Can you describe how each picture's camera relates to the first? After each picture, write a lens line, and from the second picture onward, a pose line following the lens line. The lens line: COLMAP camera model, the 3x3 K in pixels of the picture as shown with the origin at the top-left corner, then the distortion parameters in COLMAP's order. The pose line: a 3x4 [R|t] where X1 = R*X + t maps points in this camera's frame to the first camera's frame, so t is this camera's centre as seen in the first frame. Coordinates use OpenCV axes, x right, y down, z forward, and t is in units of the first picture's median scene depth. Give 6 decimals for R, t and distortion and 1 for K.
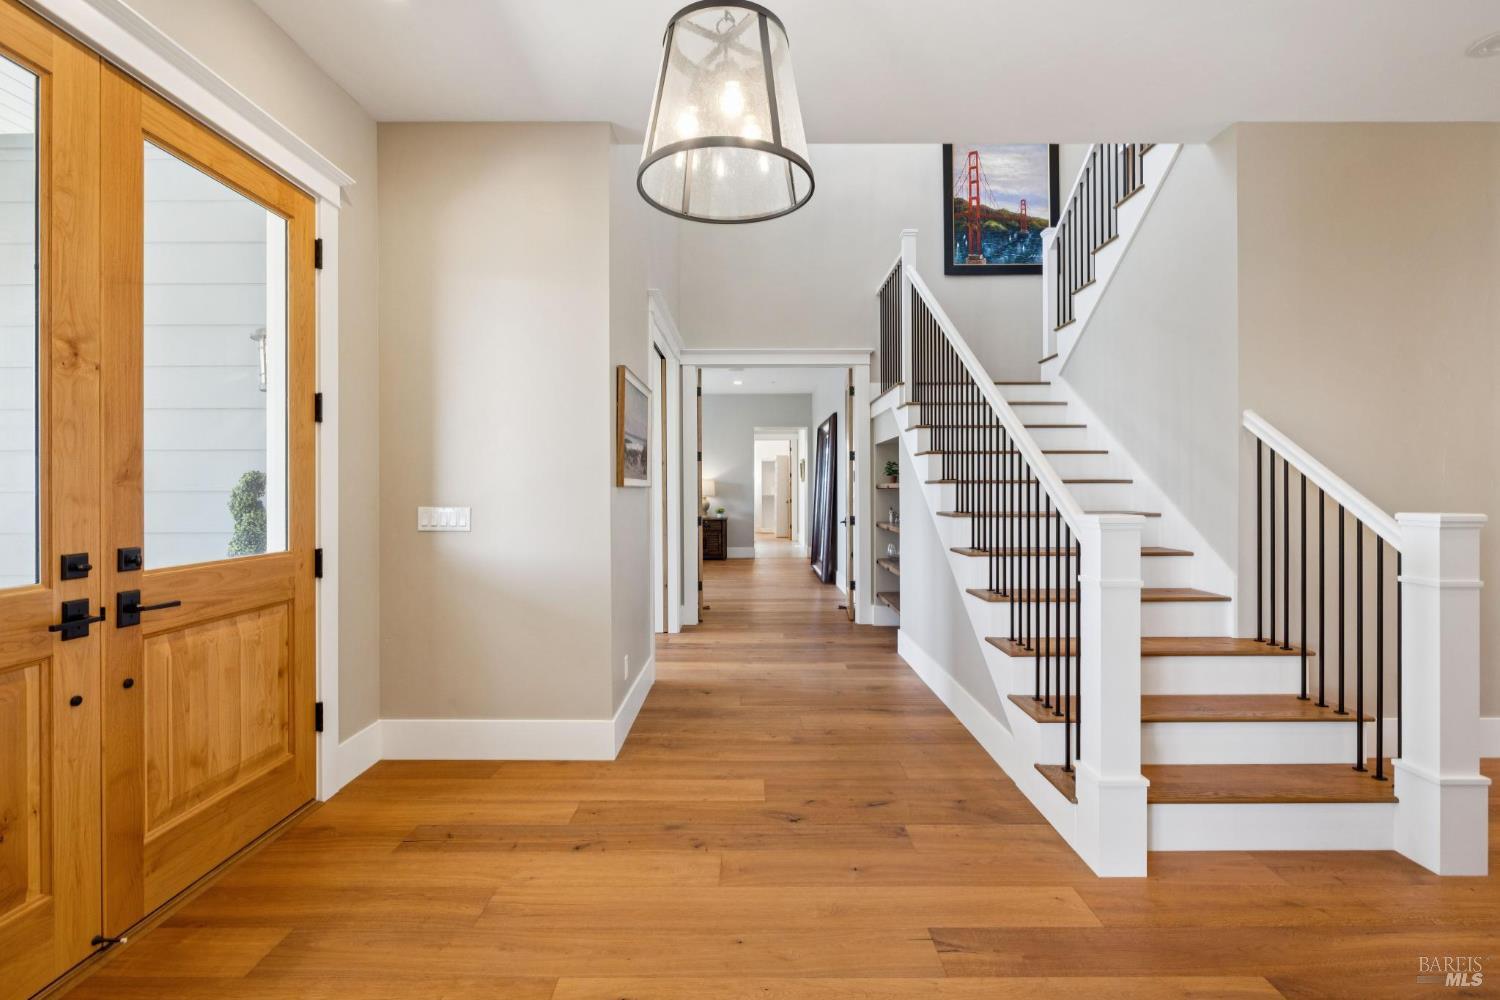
lens RADIAL K [[670.9, 0, 745.1], [0, 670.9, 494.0], [0, 0, 1]] dist [-0.009120, 0.000395]
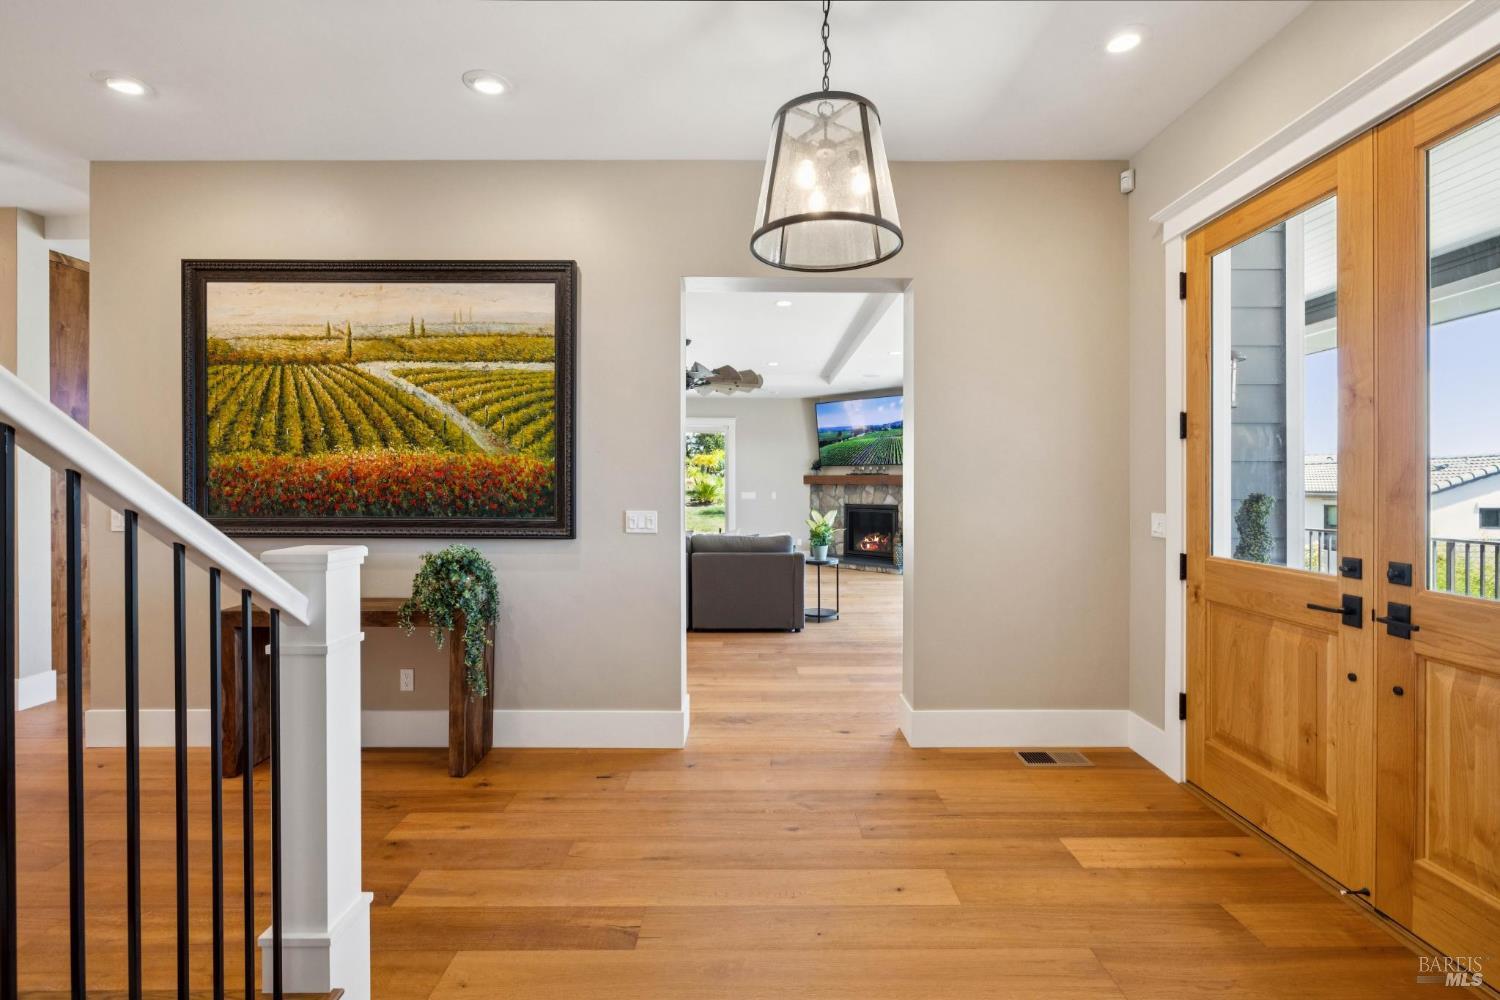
lens RADIAL K [[670.9, 0, 755.7], [0, 670.9, 491.2], [0, 0, 1]] dist [-0.009120, 0.000395]
pose [[-0.999975, 0.005089, -0.004808, 0.099833], [0.005005, 0.999835, 0.017436, -0.057961], [0.004896, 0.017411, -0.999836, 2.126660]]
